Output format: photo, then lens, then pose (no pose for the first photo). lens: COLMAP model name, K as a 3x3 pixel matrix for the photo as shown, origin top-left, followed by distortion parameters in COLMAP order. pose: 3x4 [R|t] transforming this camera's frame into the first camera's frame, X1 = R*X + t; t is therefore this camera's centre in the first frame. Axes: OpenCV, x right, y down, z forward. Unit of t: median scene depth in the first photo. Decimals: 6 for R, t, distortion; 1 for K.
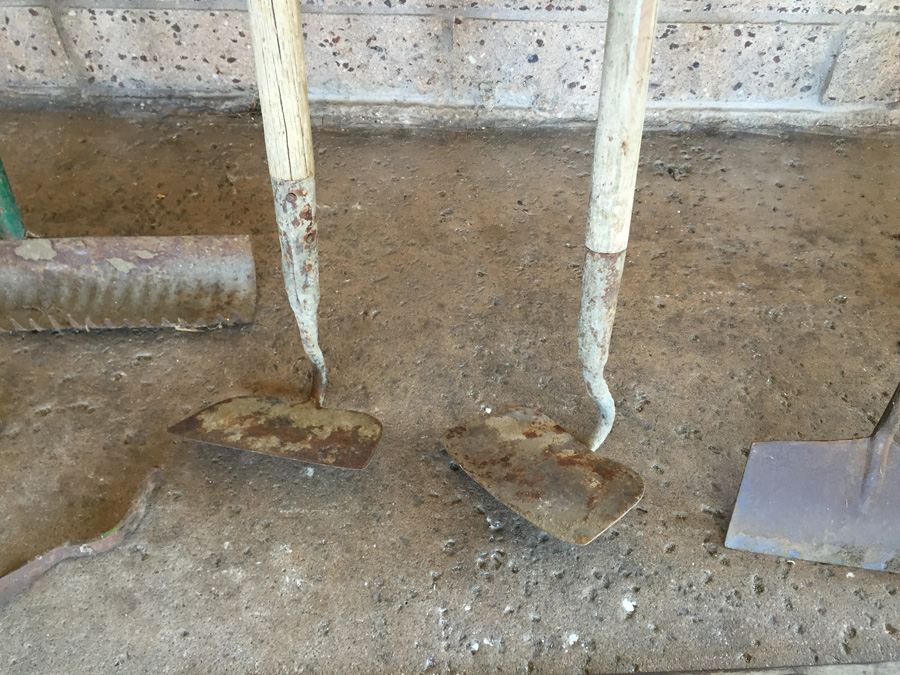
lens RADIAL K [[774.0, 0, 445.0], [0, 774.0, 336.2], [0, 0, 1]] dist [0.097455, -0.147111]
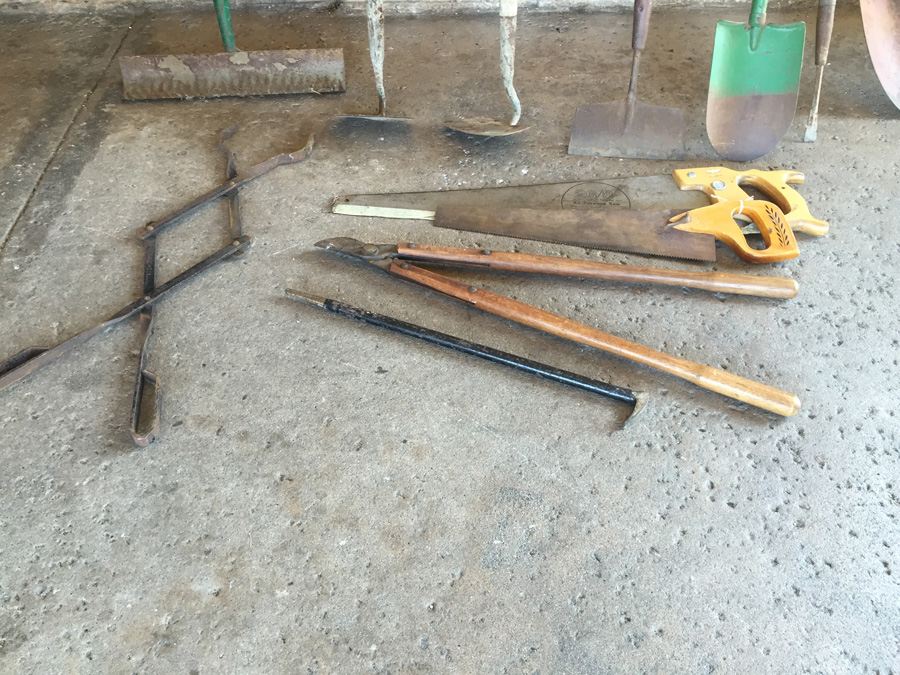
lens RADIAL K [[766.8, 0, 445.6], [0, 766.8, 335.4], [0, 0, 1]] dist [0.099035, -0.139305]
pose [[0.998993, -0.042378, 0.014767, -0.043397], [0.043030, 0.997963, -0.047104, 0.715474], [-0.012741, 0.047692, 0.998781, -0.978196]]
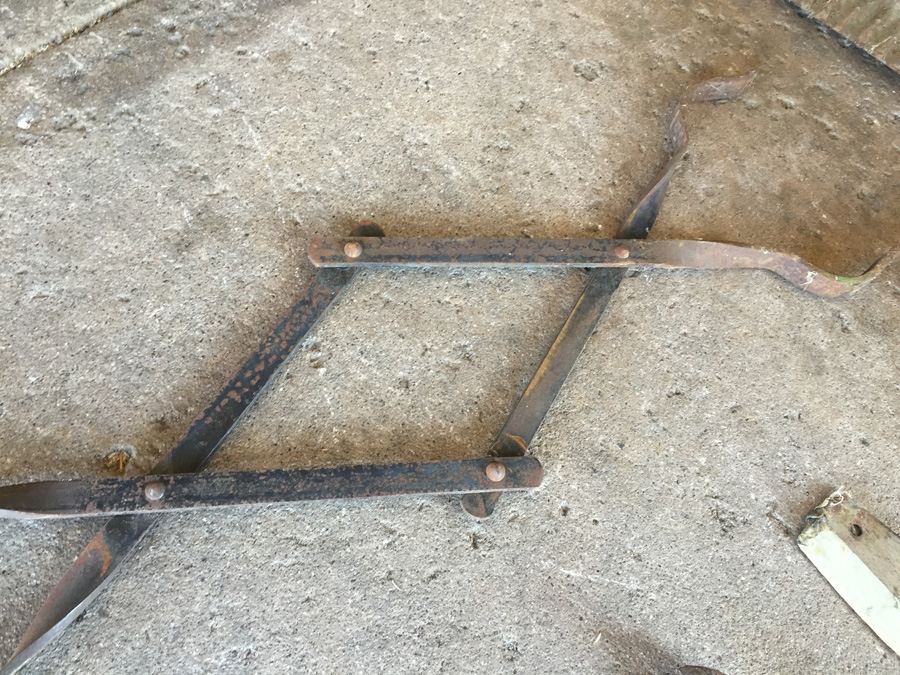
lens RADIAL K [[766.8, 0, 445.6], [0, 766.8, 335.4], [0, 0, 1]] dist [0.099035, -0.139305]
pose [[0.743636, 0.643783, -0.180413, -0.426399], [-0.601892, 0.762107, 0.238577, 0.270300], [0.291086, -0.068825, 0.954218, 0.094958]]
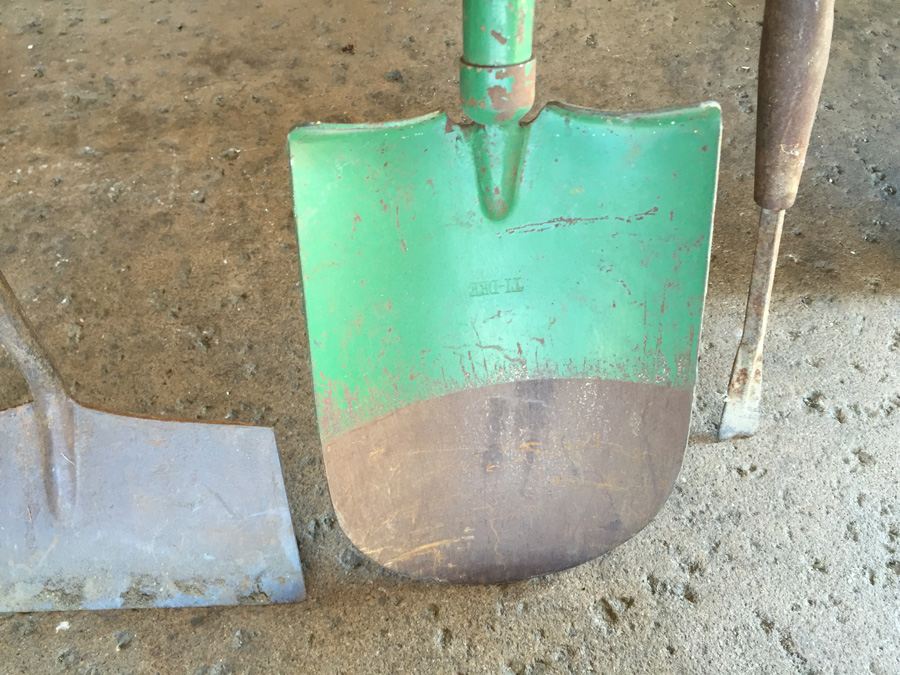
lens RADIAL K [[774.0, 0, 445.0], [0, 774.0, 336.2], [0, 0, 1]] dist [0.097455, -0.147111]
pose [[0.982787, -0.155014, 0.100502, 0.615324], [0.138748, 0.978518, 0.152484, 0.028738], [-0.121980, -0.135915, 0.983183, 0.320657]]
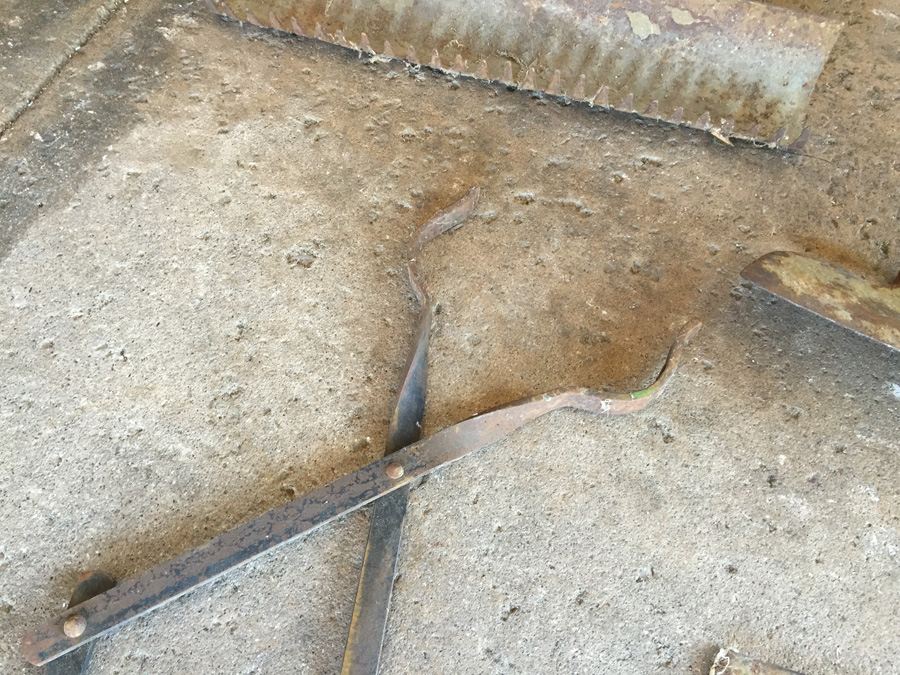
lens RADIAL K [[774.0, 0, 445.0], [0, 774.0, 336.2], [0, 0, 1]] dist [0.097455, -0.147111]
pose [[0.943845, 0.297025, -0.144679, -0.394421], [-0.267668, 0.944156, 0.192155, 0.088186], [0.193675, -0.142638, 0.970641, 0.226616]]
